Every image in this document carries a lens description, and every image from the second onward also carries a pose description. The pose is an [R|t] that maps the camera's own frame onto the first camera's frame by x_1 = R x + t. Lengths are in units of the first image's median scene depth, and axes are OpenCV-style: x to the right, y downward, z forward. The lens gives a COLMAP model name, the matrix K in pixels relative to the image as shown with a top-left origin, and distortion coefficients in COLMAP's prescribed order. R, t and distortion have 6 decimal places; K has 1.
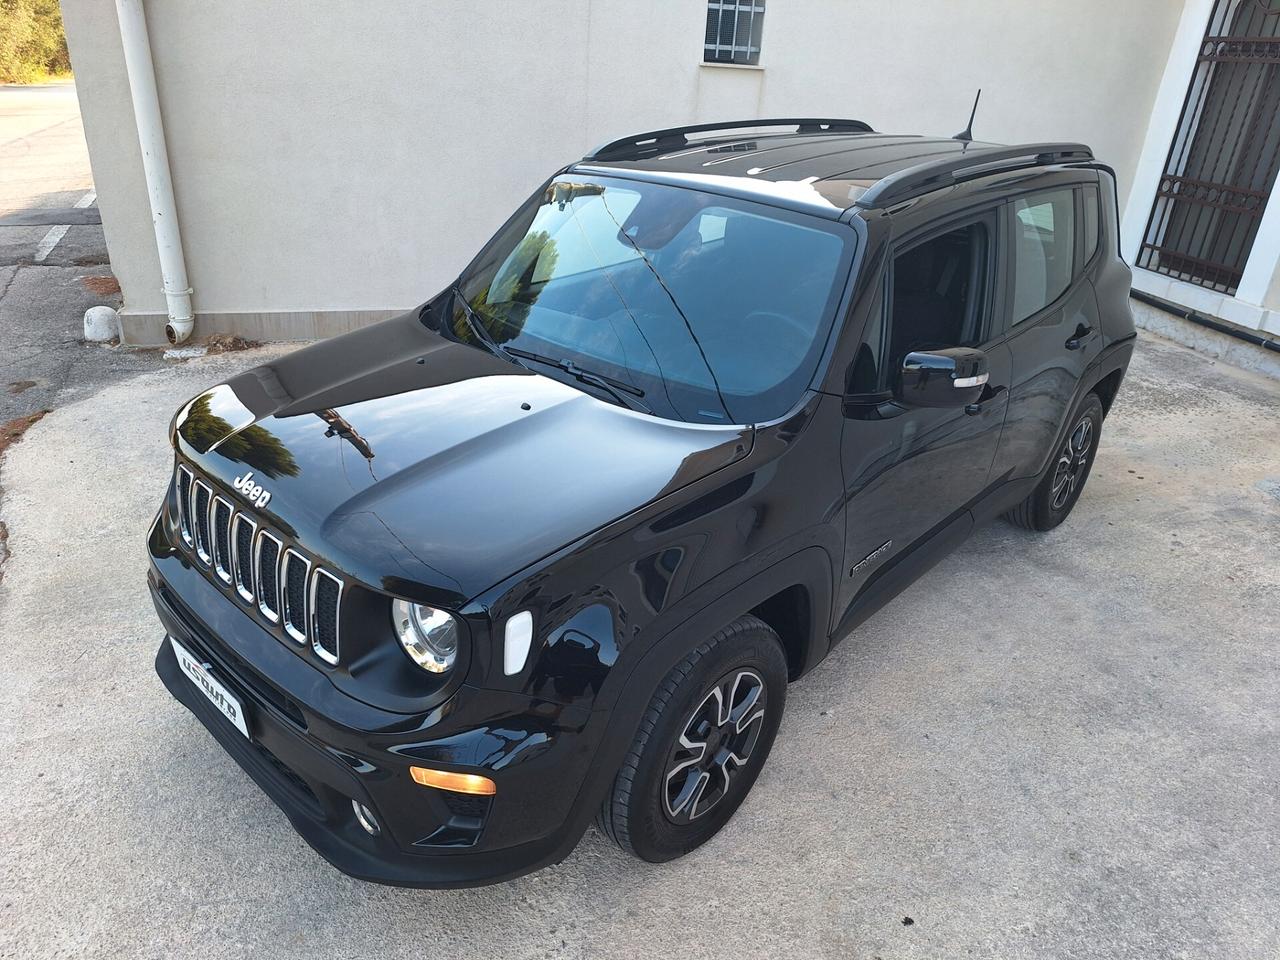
lens RADIAL K [[900.9, 0, 641.9], [0, 900.9, 472.4], [0, 0, 1]] dist [0.033168, -0.030874]
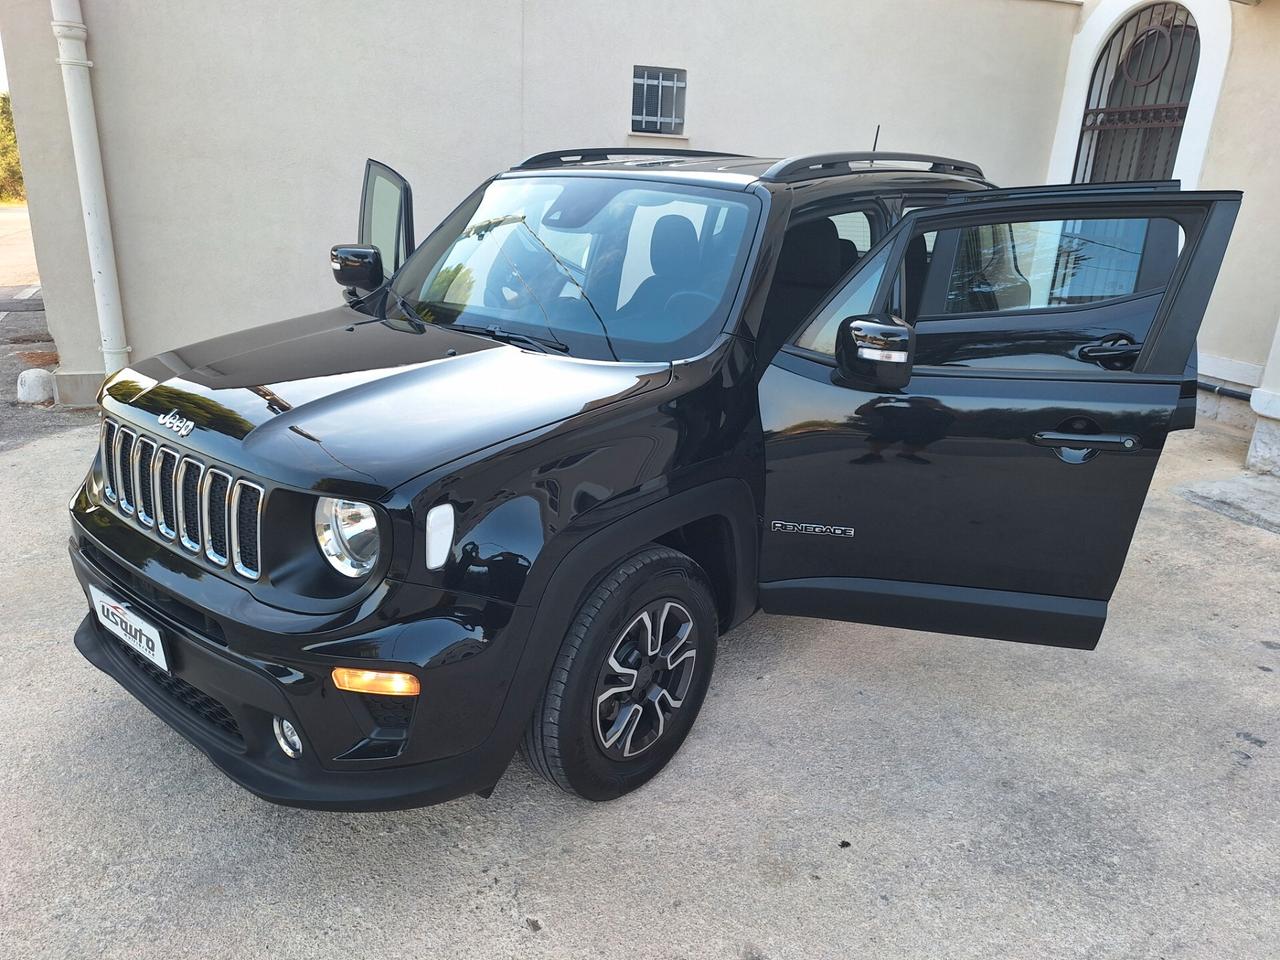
lens RADIAL K [[900.9, 0, 646.7], [0, 900.9, 469.9], [0, 0, 1]] dist [0.033168, -0.030874]
pose [[0.997821, -0.032435, 0.057462, 0.029031], [0.039241, 0.991805, -0.121582, 0.181240], [-0.053048, 0.123572, 0.990917, -0.022895]]
